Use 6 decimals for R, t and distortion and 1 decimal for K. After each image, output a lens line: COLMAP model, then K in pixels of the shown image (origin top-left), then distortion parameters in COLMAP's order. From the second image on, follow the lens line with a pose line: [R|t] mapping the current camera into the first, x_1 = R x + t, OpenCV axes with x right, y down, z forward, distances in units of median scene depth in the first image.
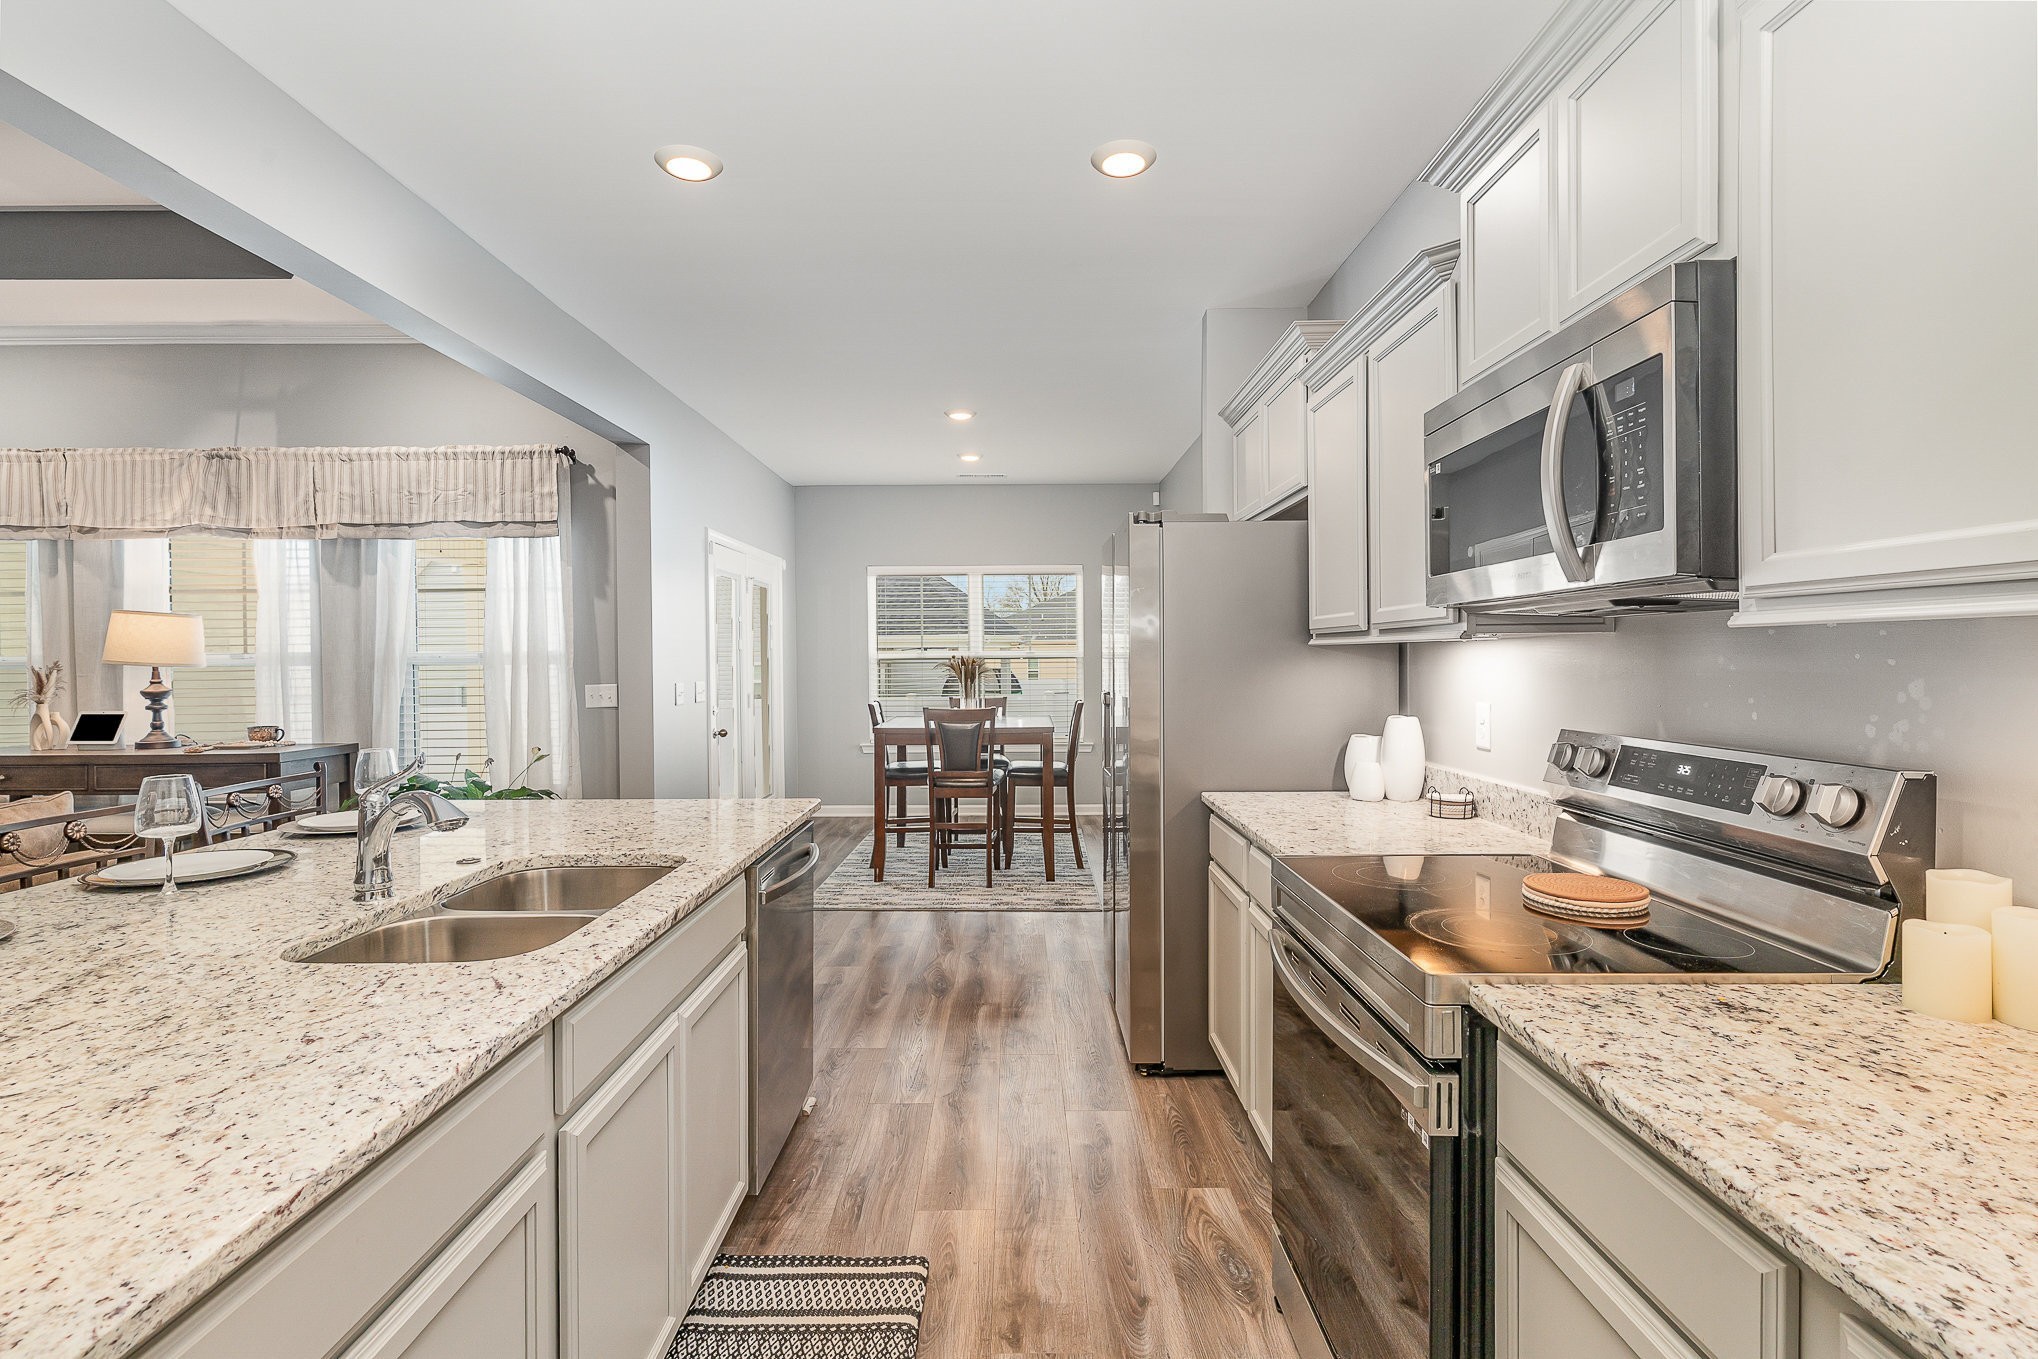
lens RADIAL K [[966.2, 0, 1009.8], [0, 966.2, 674.2], [0, 0, 1]] dist [0.002320, 0.000632]
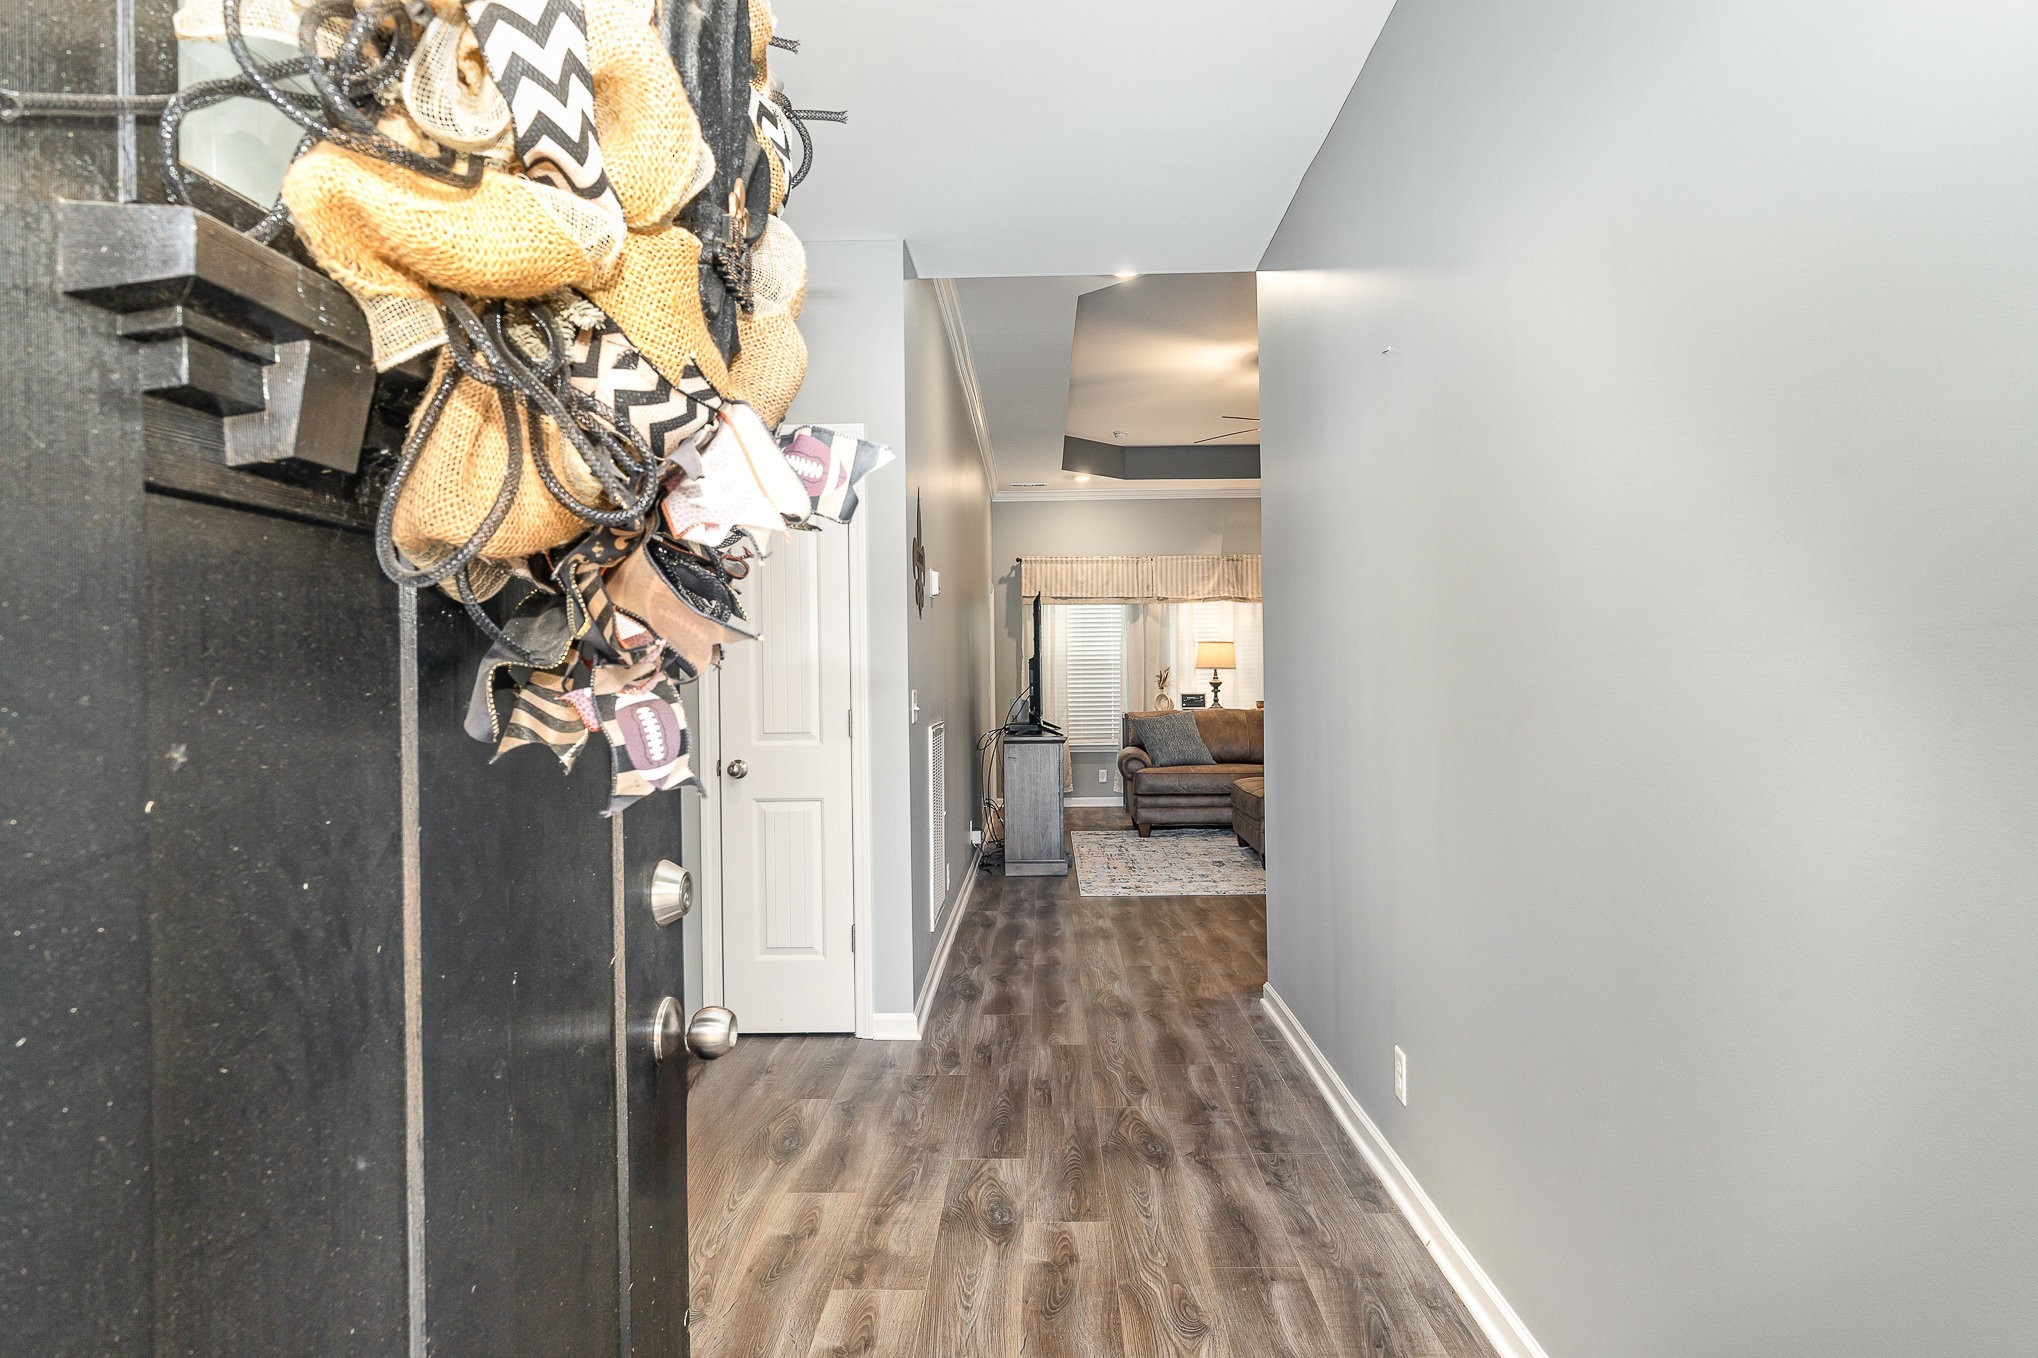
lens RADIAL K [[966.2, 0, 1009.8], [0, 966.2, 673.7], [0, 0, 1]] dist [0.002320, 0.000632]
pose [[0.999412, -0.002658, -0.034191, -1.192012], [0.002208, 0.999911, -0.013171, 0.023804], [0.034223, 0.013088, 0.999329, -0.925492]]
